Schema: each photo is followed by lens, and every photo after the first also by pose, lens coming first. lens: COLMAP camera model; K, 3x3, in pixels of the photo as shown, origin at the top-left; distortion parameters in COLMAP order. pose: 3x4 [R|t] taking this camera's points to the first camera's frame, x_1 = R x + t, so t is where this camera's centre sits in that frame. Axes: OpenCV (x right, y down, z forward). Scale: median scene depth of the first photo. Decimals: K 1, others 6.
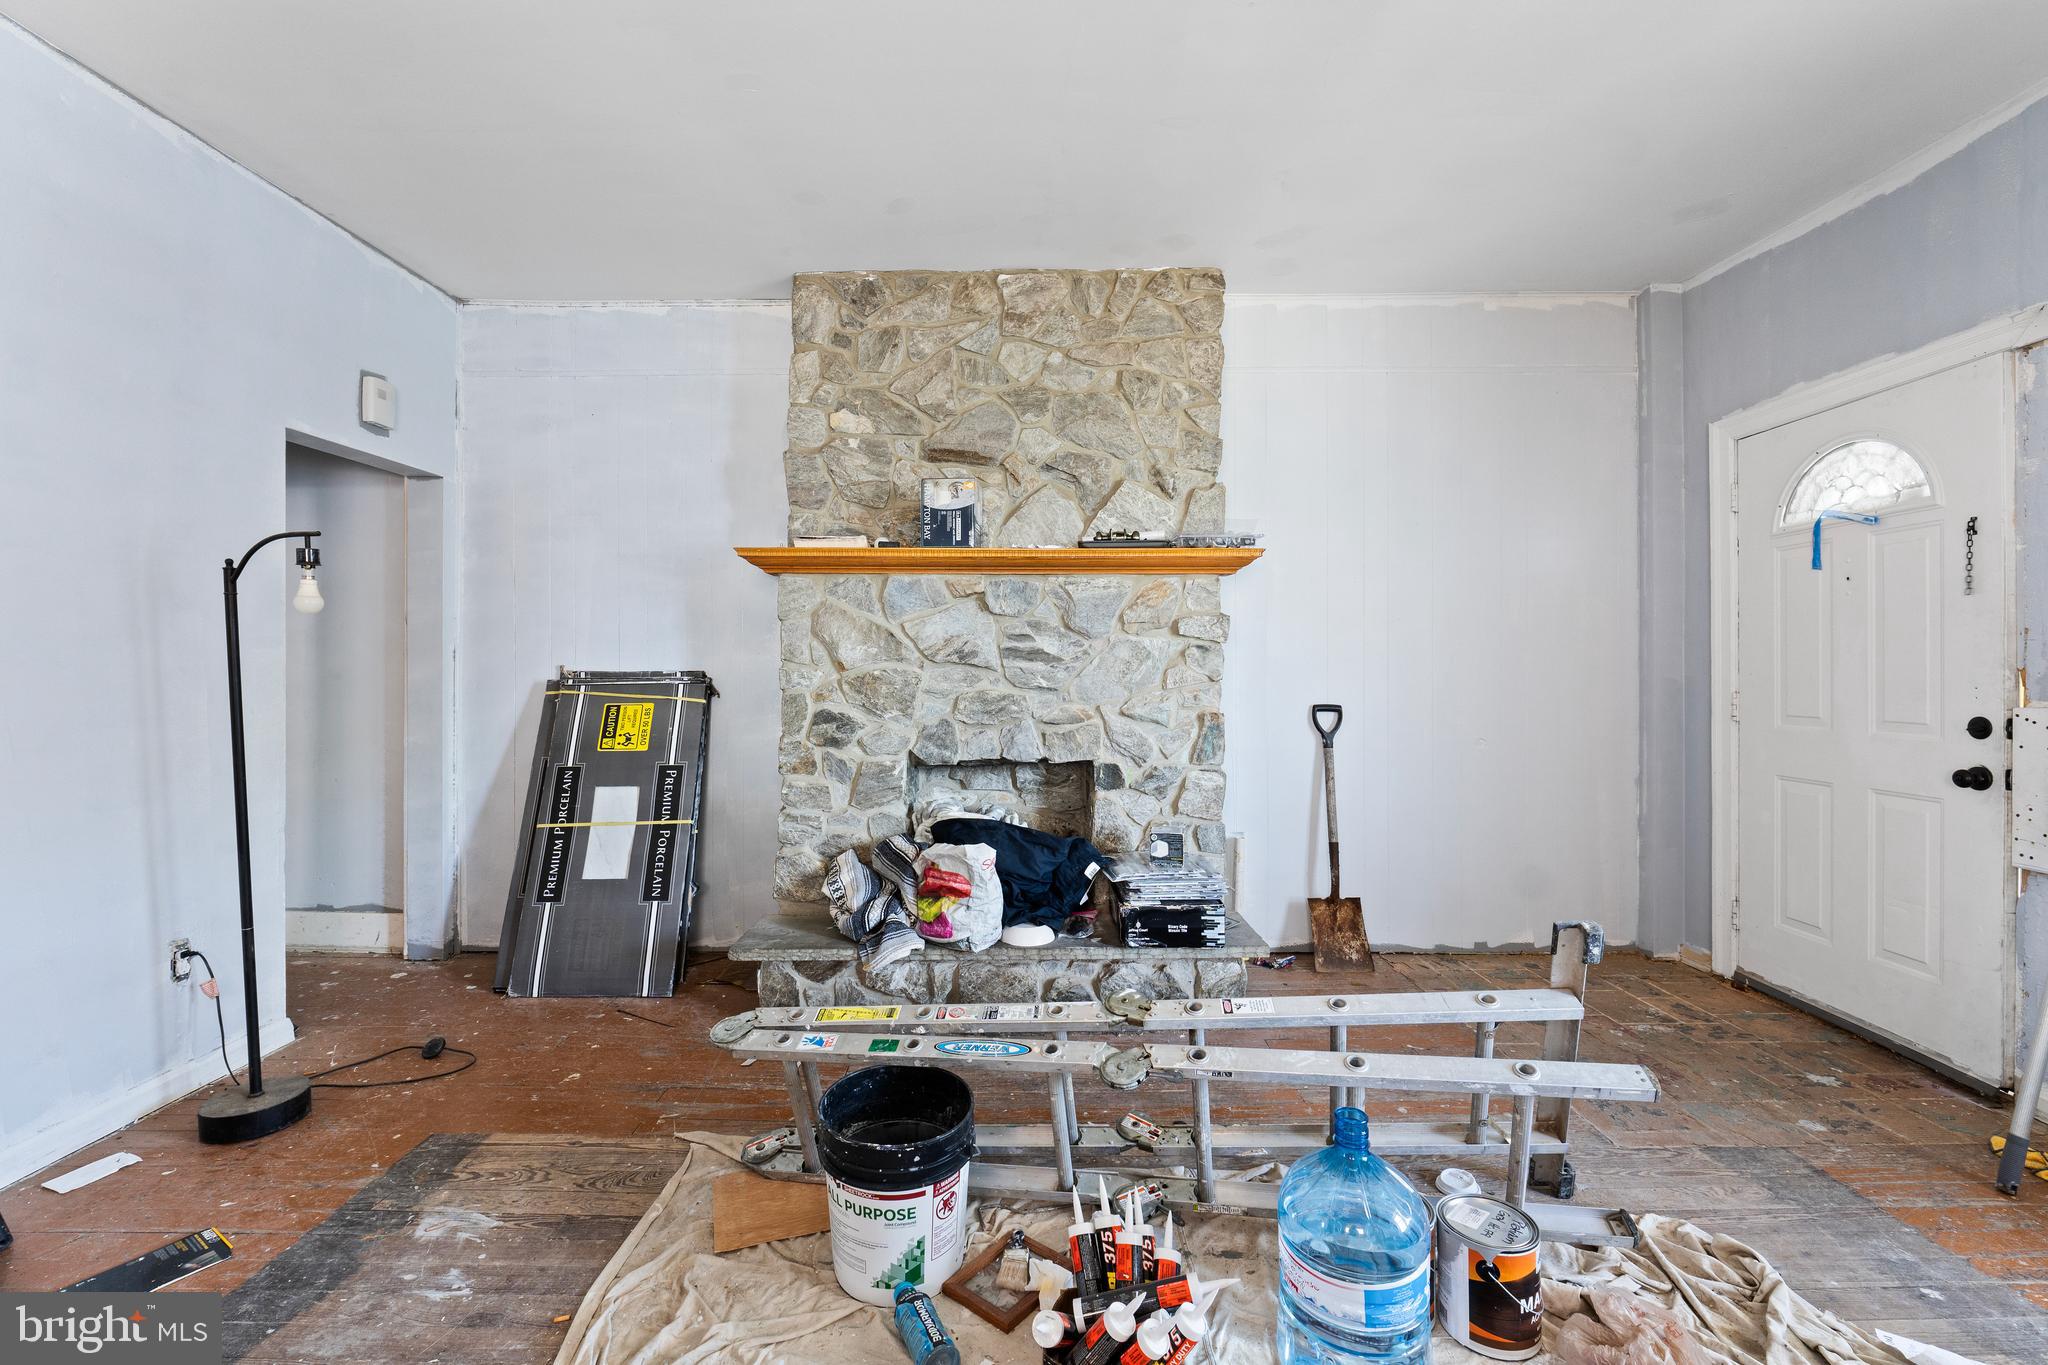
lens RADIAL K [[871.3, 0, 1017.4], [0, 871.3, 675.4], [0, 0, 1]] dist [-0.006075, -0.000543]
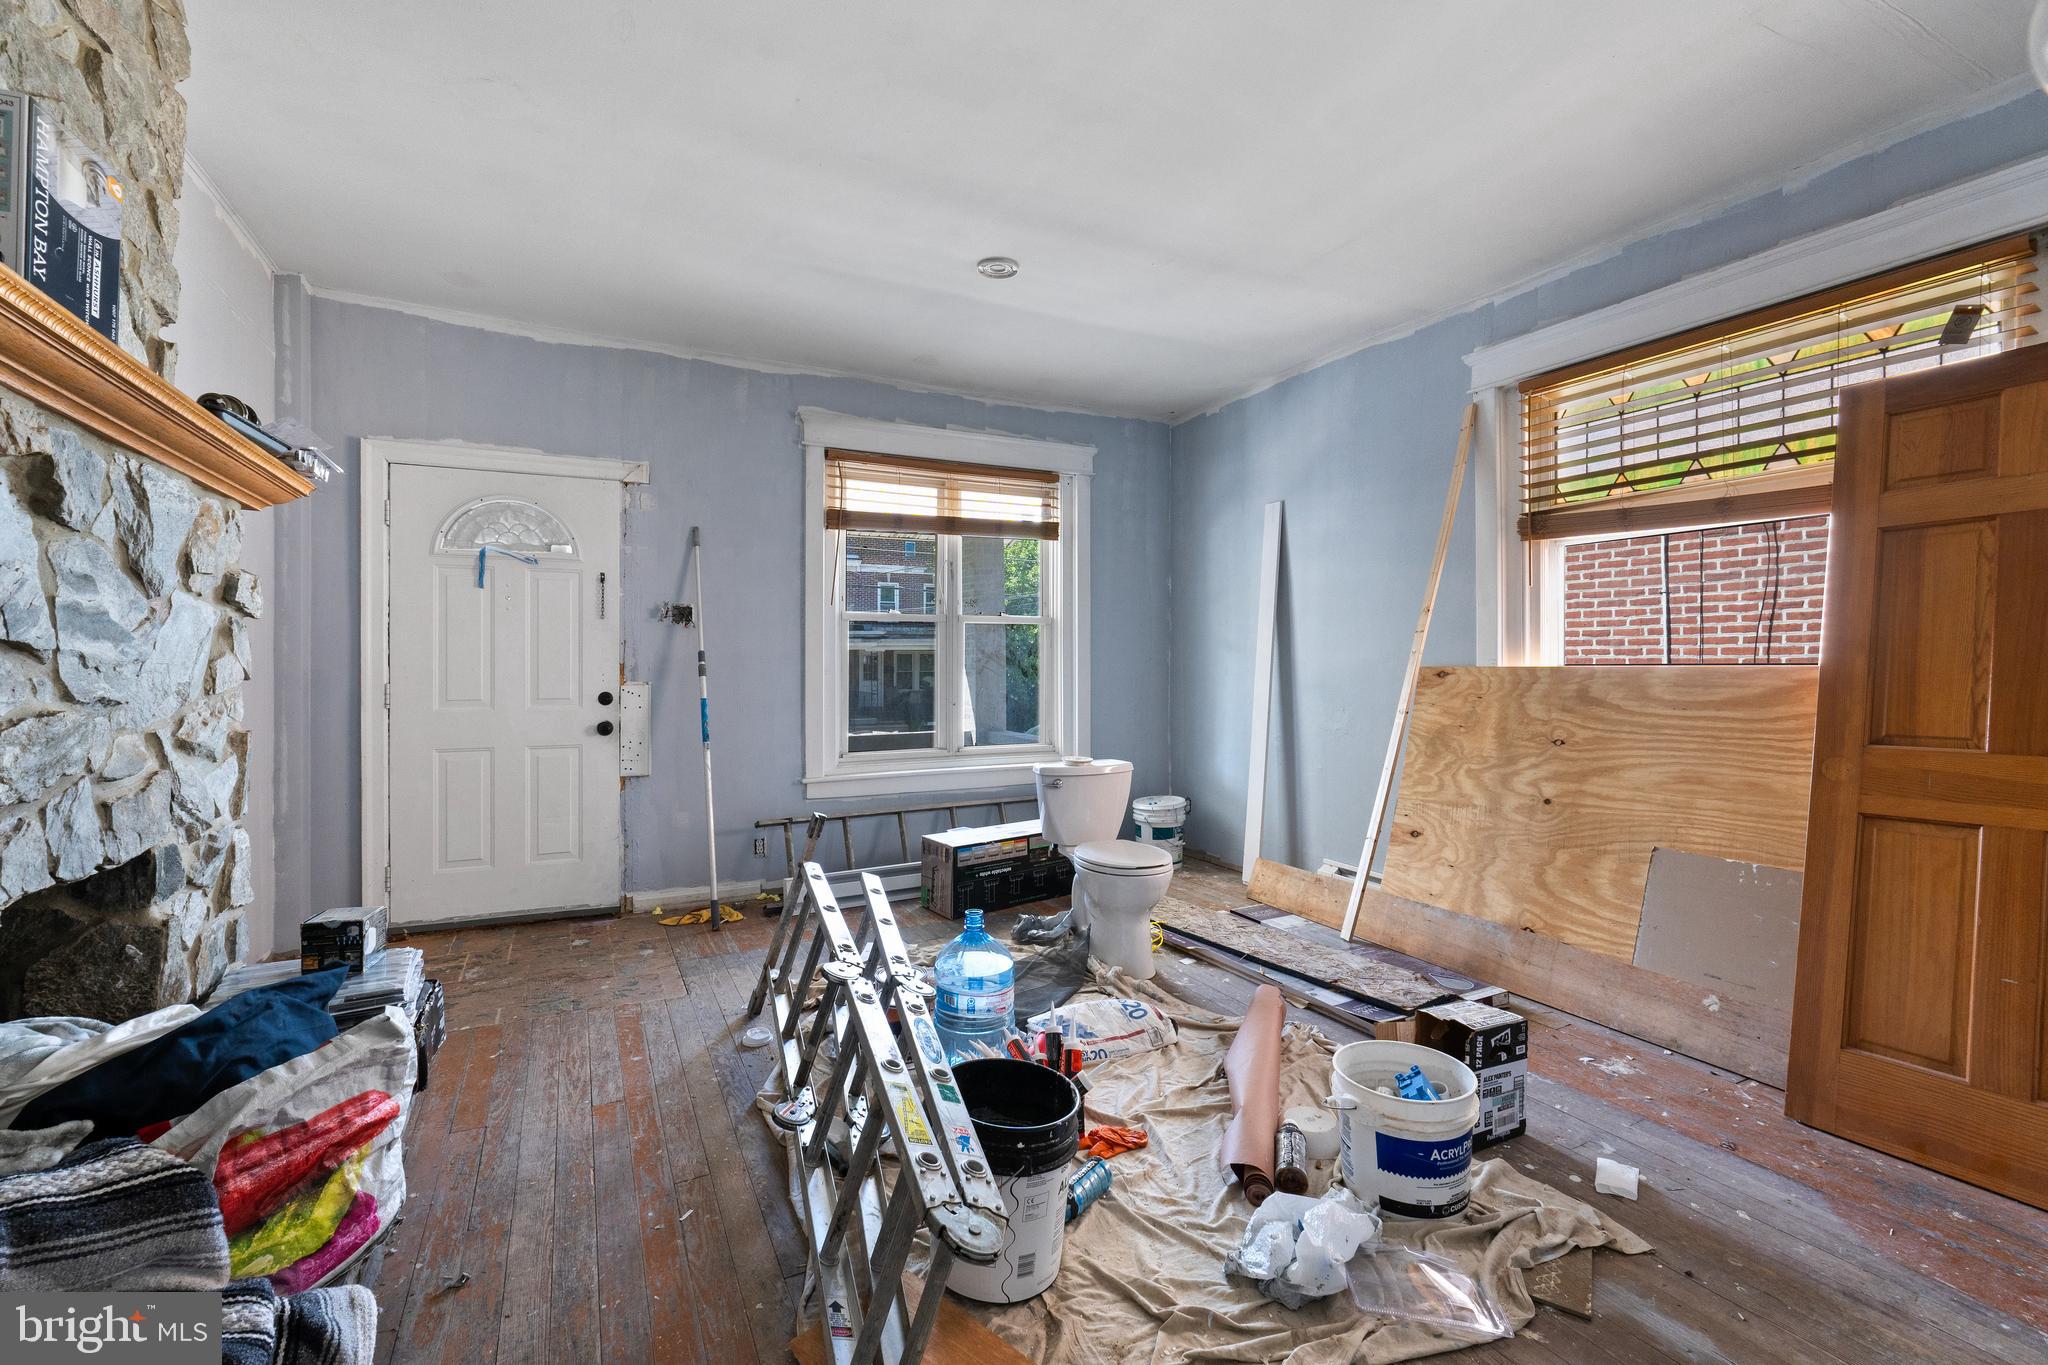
lens RADIAL K [[871.3, 0, 1022.0], [0, 871.3, 666.3], [0, 0, 1]] dist [-0.006075, -0.000543]
pose [[-0.462024, 0.000465, 0.886867, -0.567821], [0.005433, 0.999983, 0.002306, -0.001172], [-0.886851, 0.005883, -0.462019, 0.789921]]
